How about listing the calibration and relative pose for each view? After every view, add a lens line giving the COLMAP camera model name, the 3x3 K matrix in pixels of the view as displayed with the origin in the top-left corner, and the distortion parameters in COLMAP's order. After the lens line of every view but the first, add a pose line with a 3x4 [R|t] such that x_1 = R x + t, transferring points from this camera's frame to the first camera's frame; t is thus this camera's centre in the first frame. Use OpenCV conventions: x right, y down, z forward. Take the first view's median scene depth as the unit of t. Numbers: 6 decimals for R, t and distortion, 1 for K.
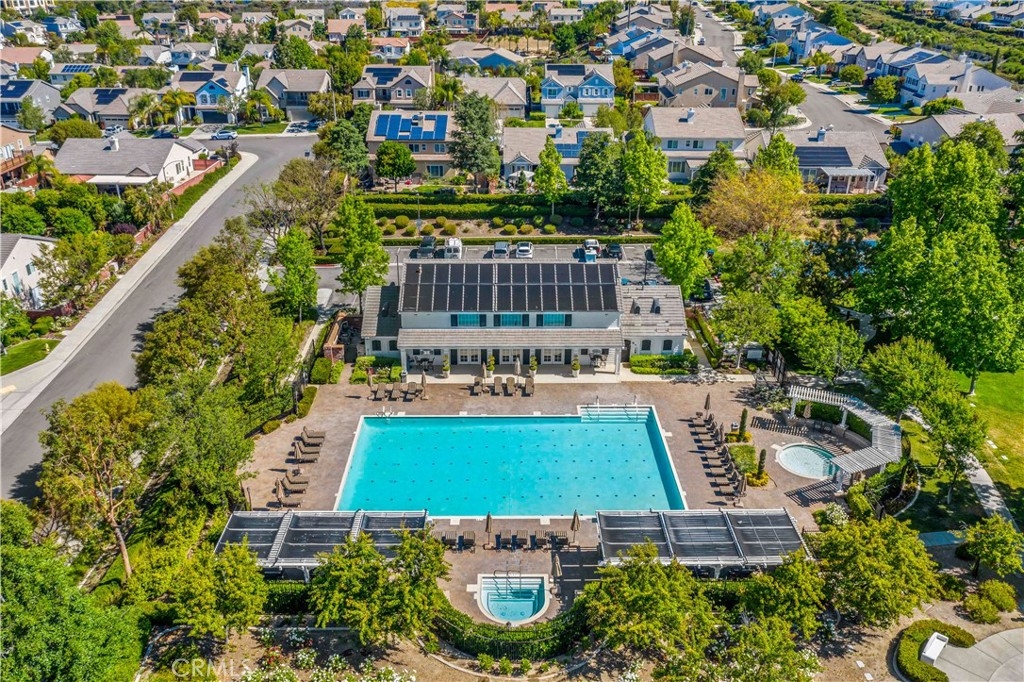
lens RADIAL K [[840.7, 0, 512.0], [0, 840.7, 341.0], [0, 0, 1]] dist [-0.008592, 0.008288]
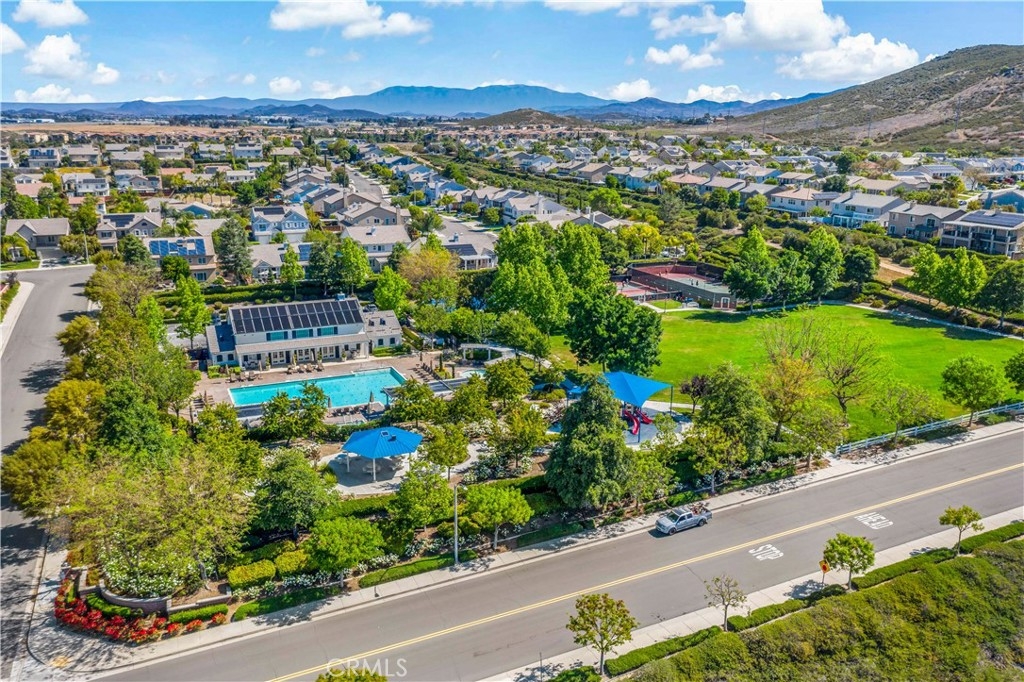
lens RADIAL K [[818.3, 0, 512.0], [0, 818.3, 341.0], [0, 0, 1]] dist [-0.000411, 0.001494]
pose [[0.914429, -0.100187, 0.392152, -0.165143], [0.166771, 0.976076, -0.139512, 0.182437], [-0.368792, 0.192973, 0.909260, -0.417251]]
